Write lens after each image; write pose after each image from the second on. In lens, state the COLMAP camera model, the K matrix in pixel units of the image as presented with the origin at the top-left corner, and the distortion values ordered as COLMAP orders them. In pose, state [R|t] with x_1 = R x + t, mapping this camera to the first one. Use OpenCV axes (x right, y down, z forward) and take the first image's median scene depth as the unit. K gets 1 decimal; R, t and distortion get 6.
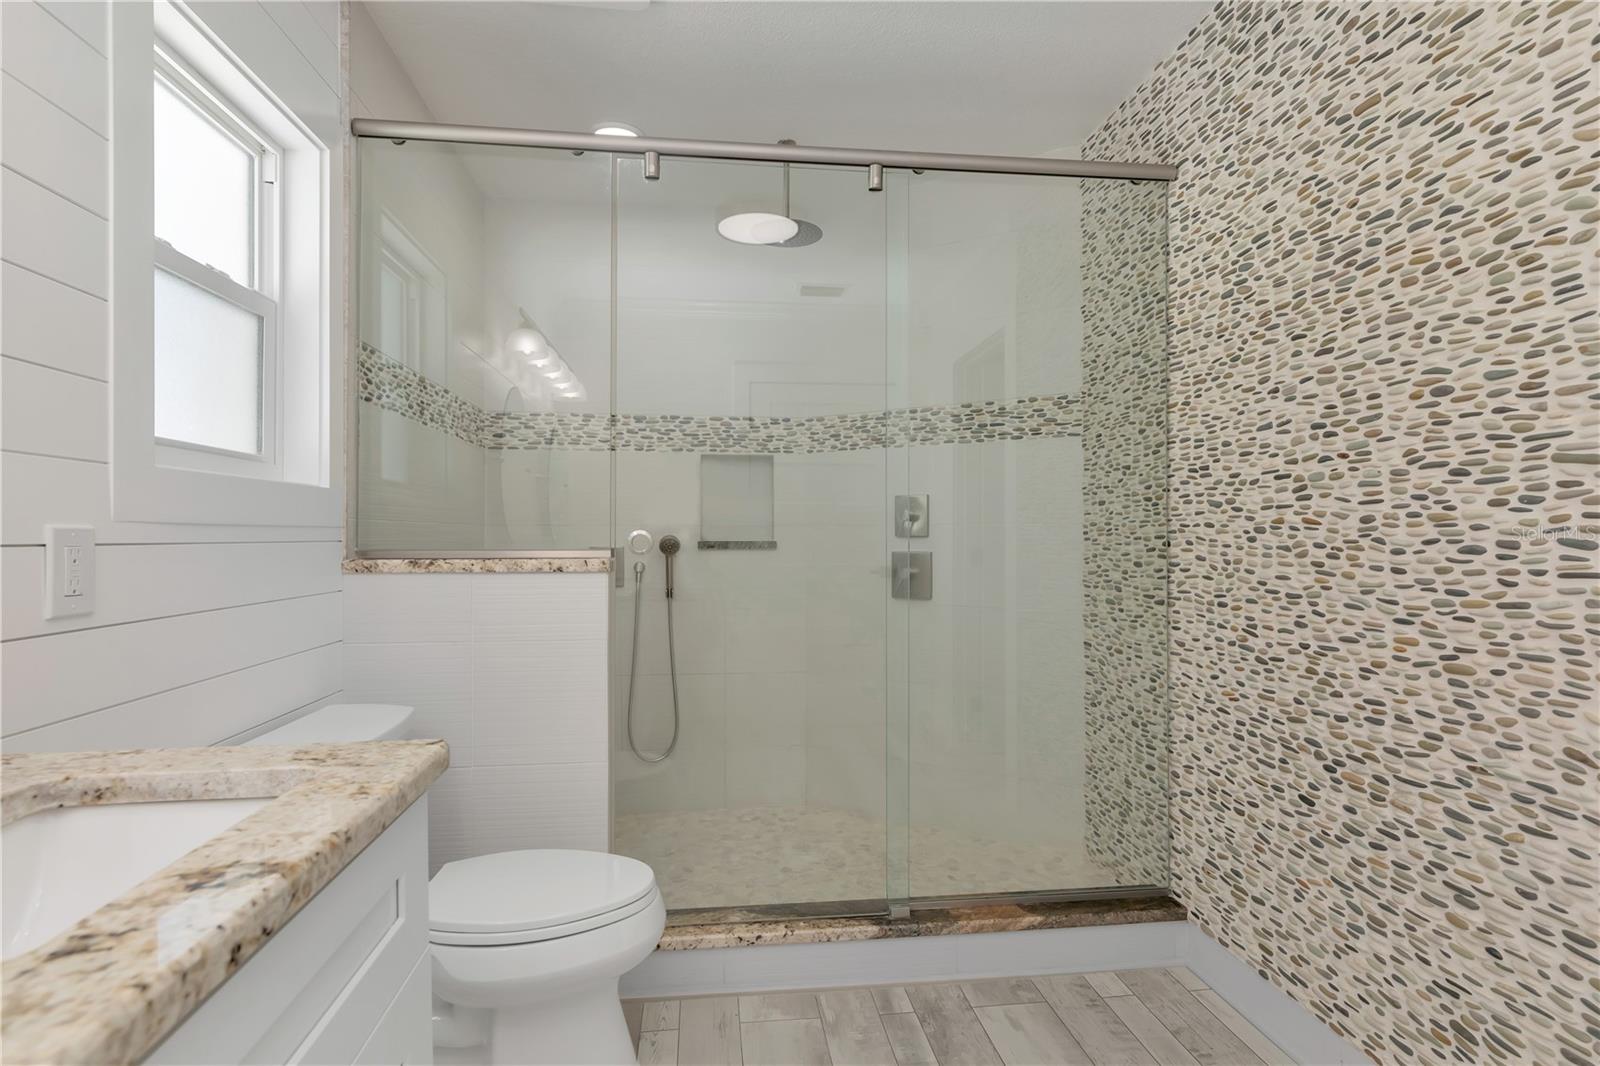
lens RADIAL K [[801.9, 0, 794.6], [0, 801.9, 534.6], [0, 0, 1]] dist [0.000404, -0.002317]
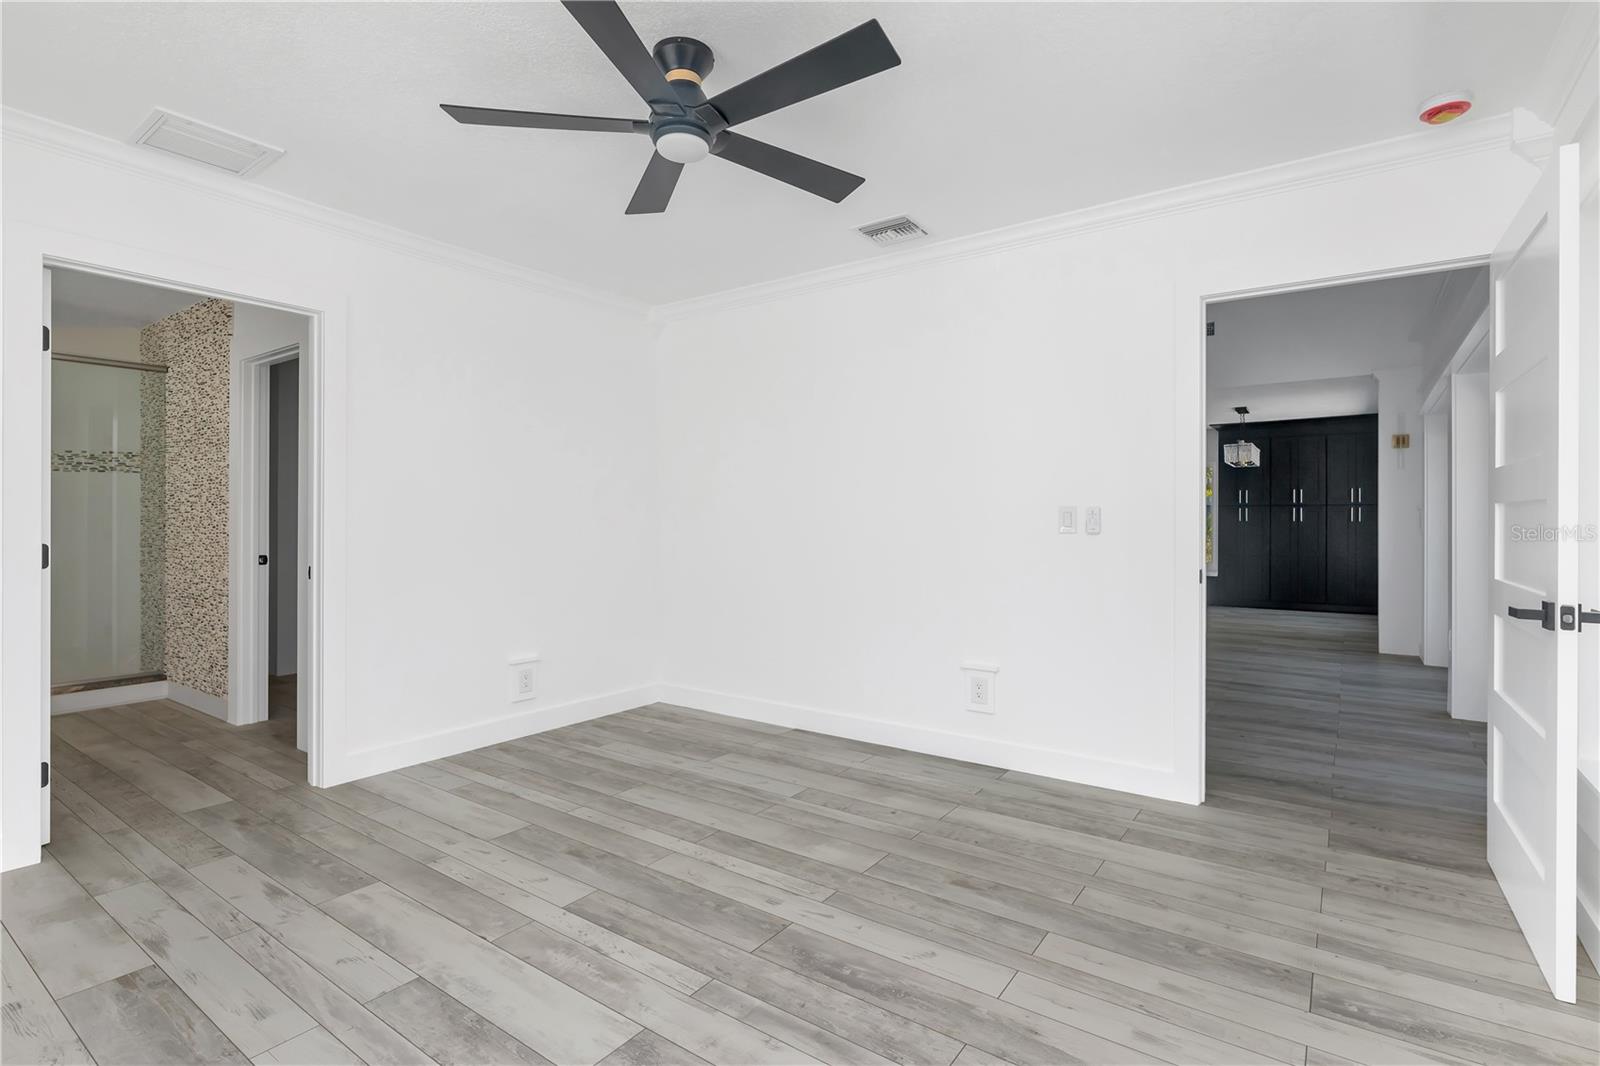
lens RADIAL K [[766.8, 0, 789.8], [0, 766.8, 520.6], [0, 0, 1]] dist [-0.004690, 0.000270]
pose [[0.674250, 0.003893, 0.738493, 0.048039], [-0.004993, 0.999987, -0.000712, -0.011401], [-0.738486, -0.003207, 0.674261, -1.916996]]
